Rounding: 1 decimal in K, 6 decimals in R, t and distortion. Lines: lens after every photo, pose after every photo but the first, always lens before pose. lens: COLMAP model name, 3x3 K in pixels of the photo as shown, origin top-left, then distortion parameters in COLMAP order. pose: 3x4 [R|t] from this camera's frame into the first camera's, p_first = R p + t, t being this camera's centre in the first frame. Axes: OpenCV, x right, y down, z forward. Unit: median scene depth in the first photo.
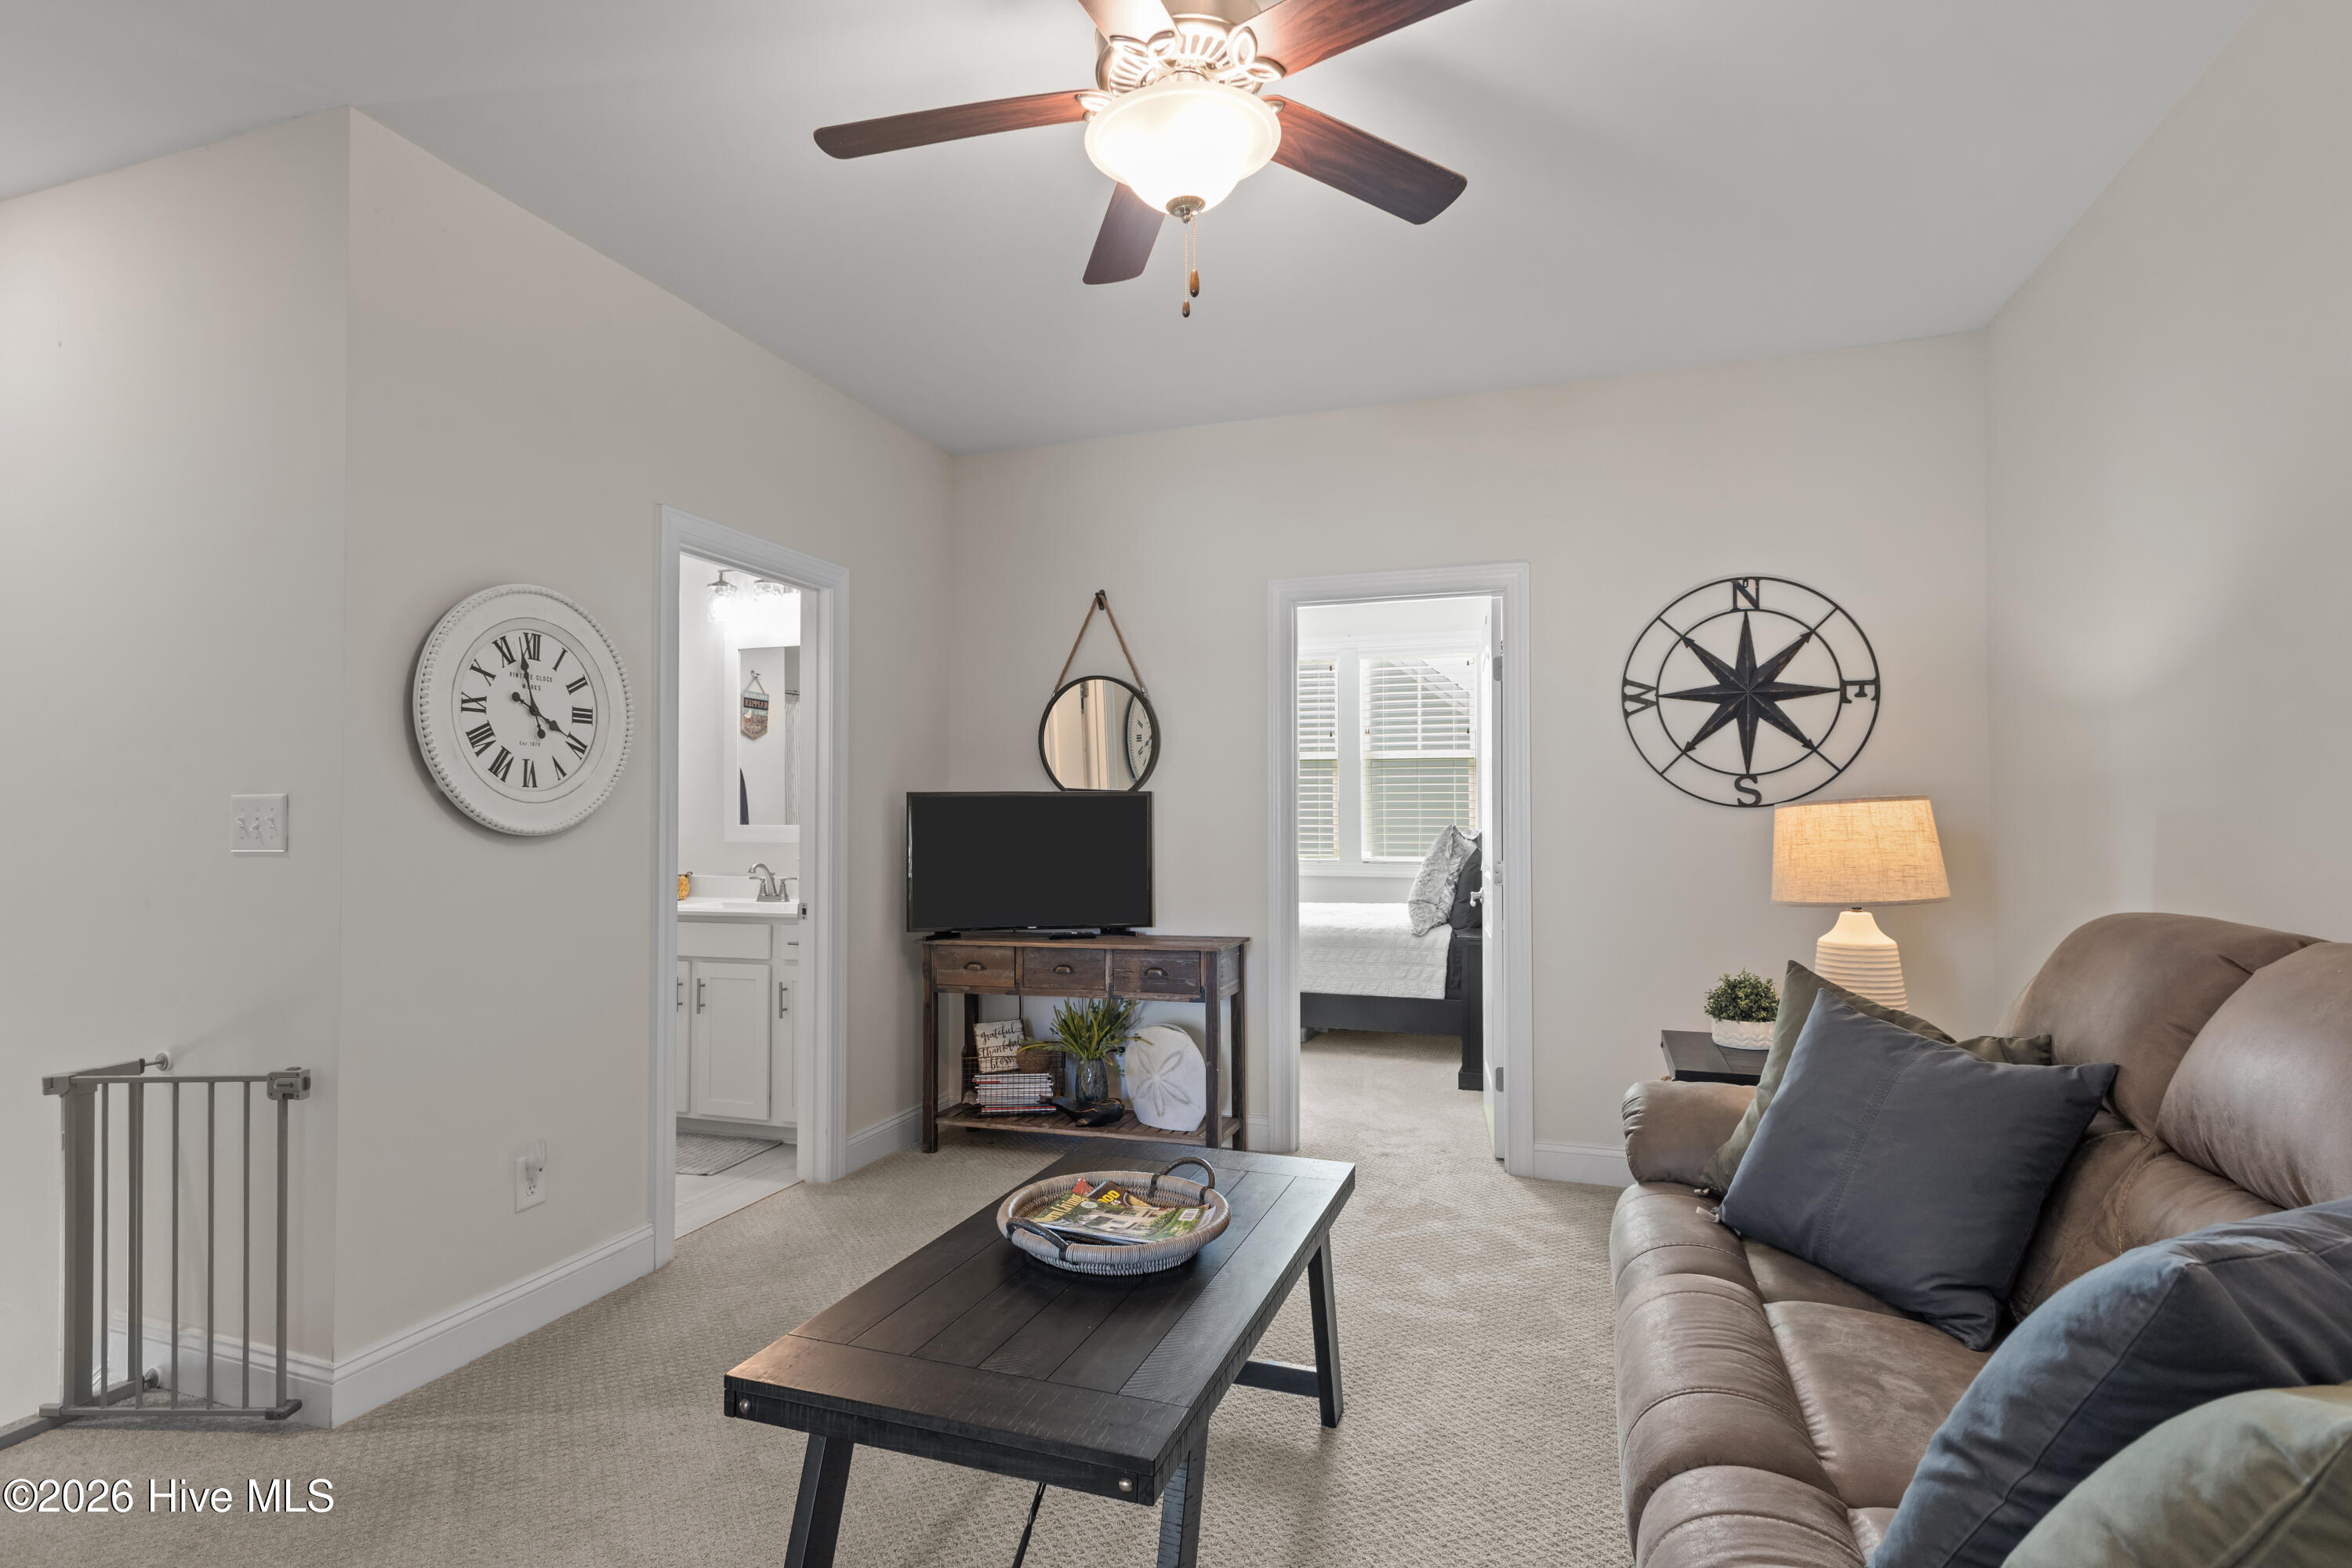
lens RADIAL K [[1113.1, 0, 1141.6], [0, 1113.1, 813.9], [0, 0, 1]] dist [-0.004356, 0.000954]
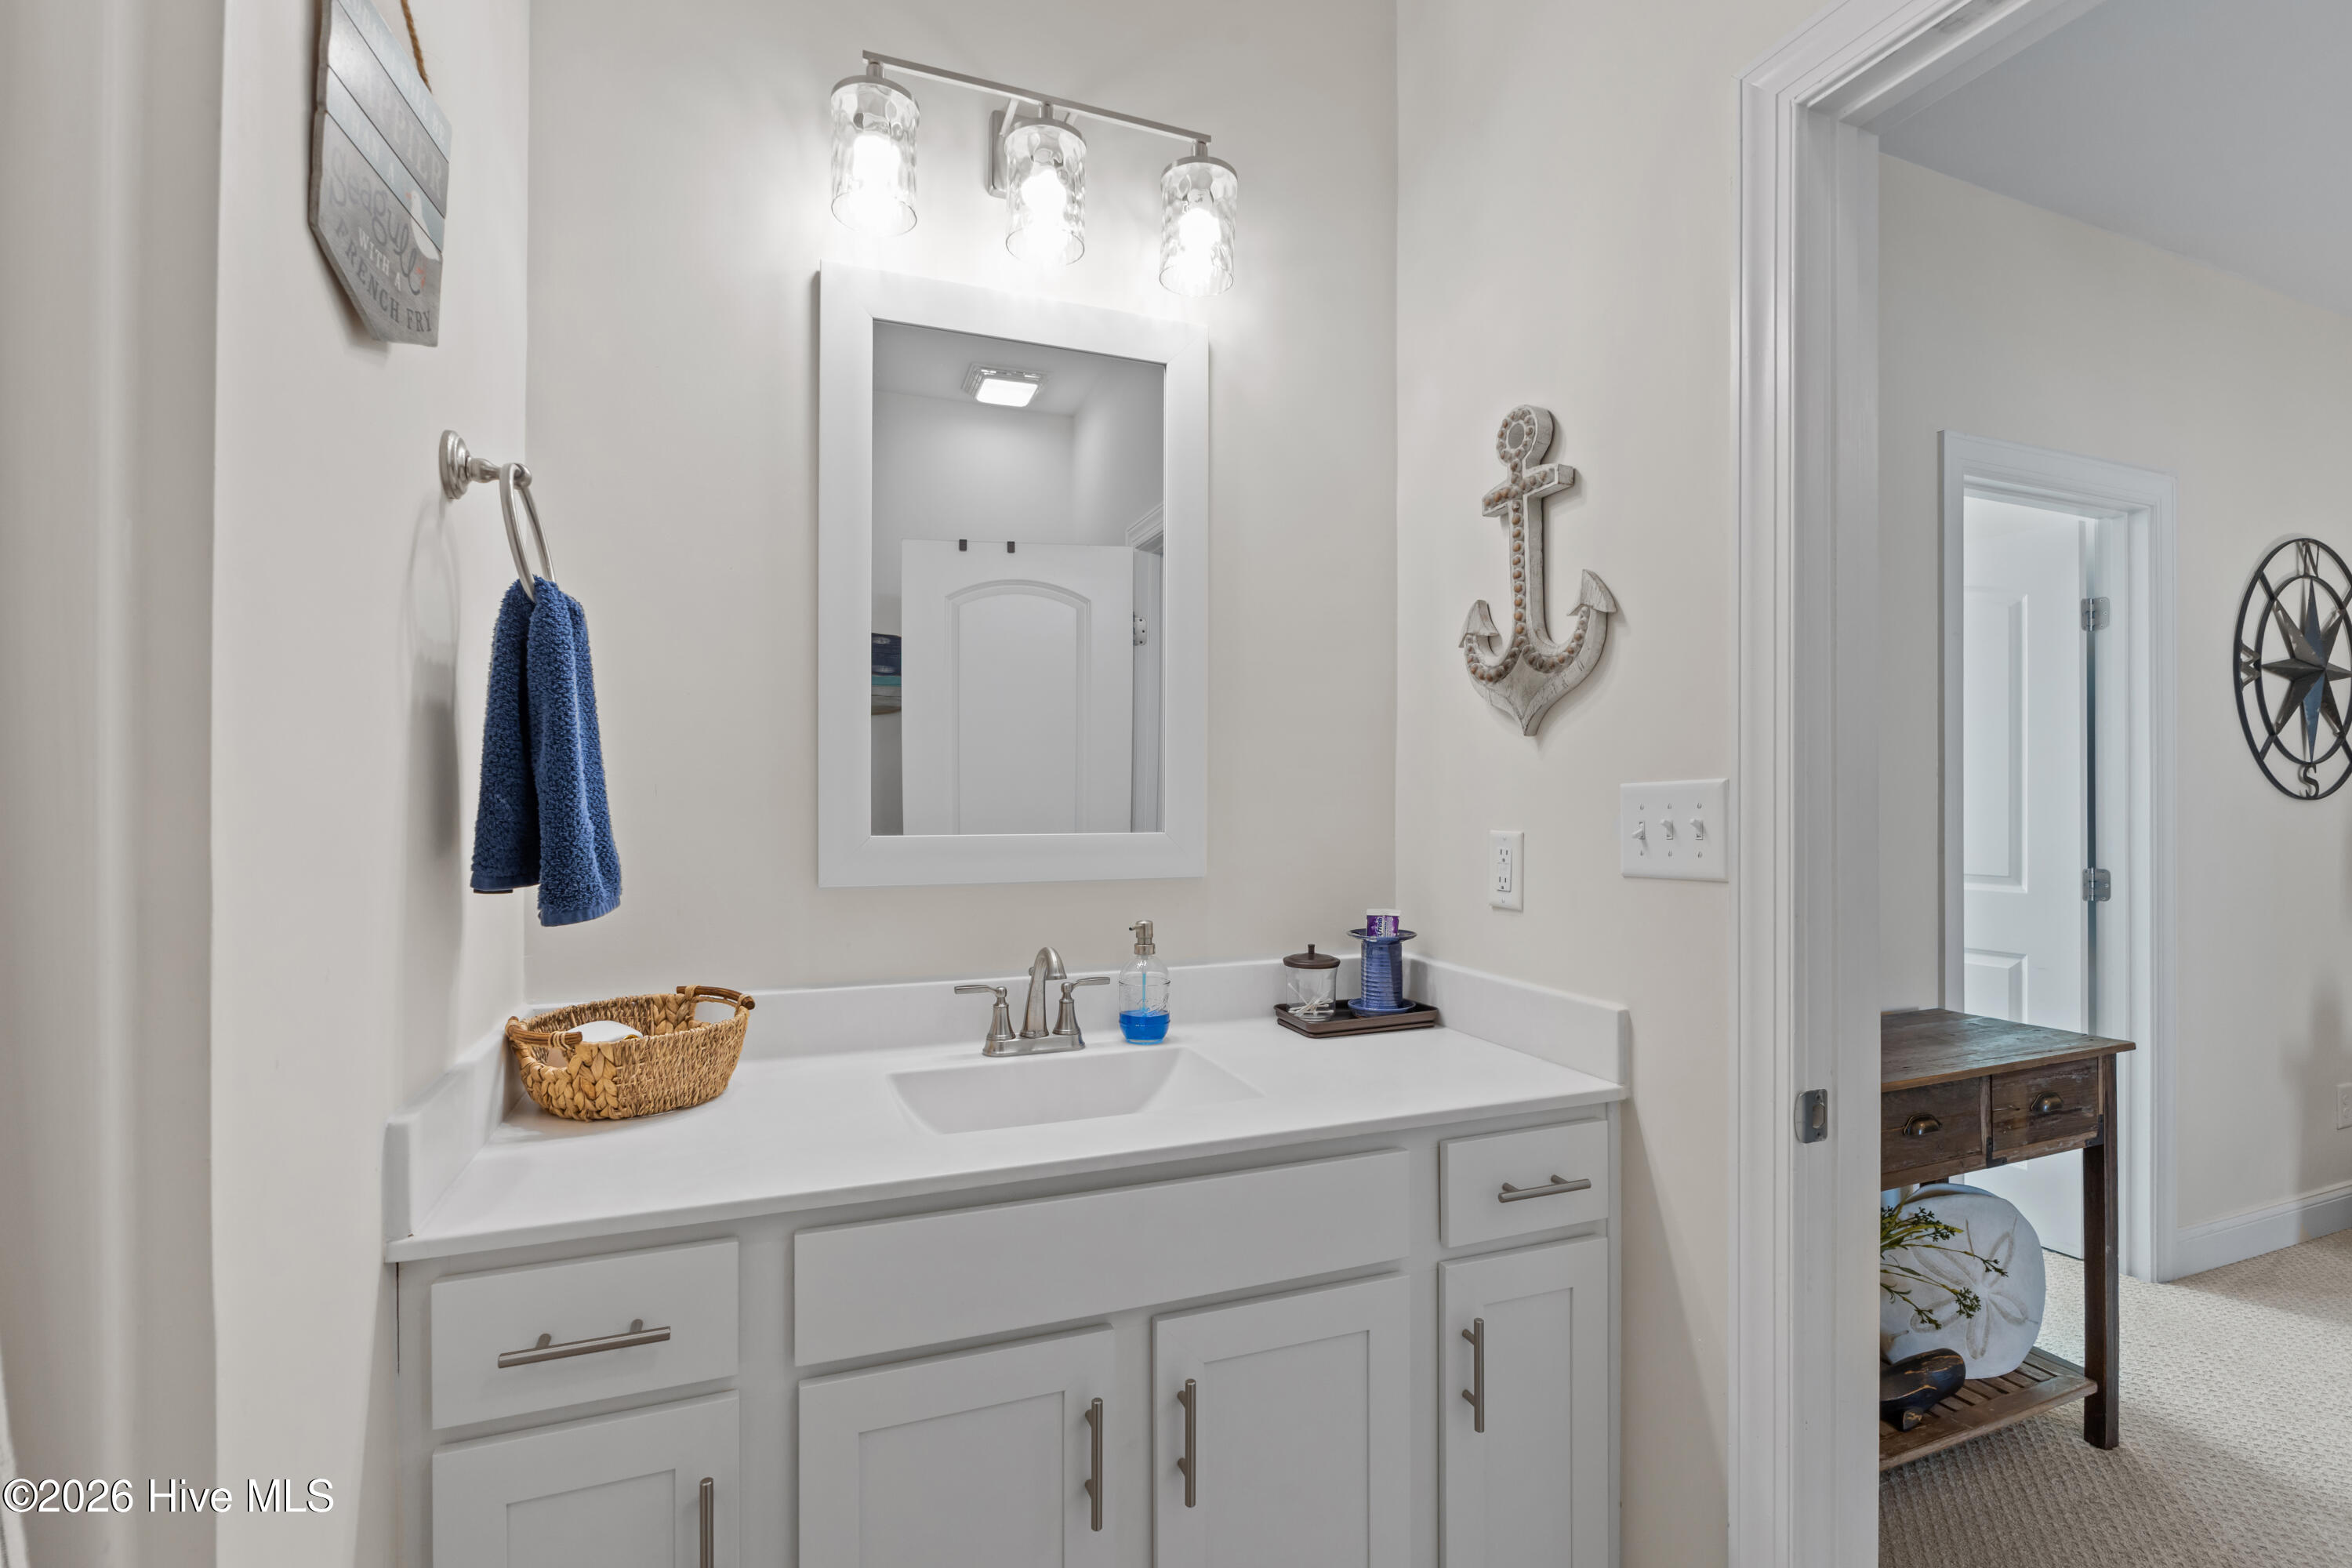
lens RADIAL K [[1059.7, 0, 1101.2], [0, 1059.7, 774.2], [0, 0, 1]] dist [-0.013861, -0.000559]
pose [[0.769280, 0.008828, 0.638850, -0.704298], [-0.011853, 0.999930, 0.000455, -0.014387], [-0.638801, -0.007923, 0.769331, 0.947785]]
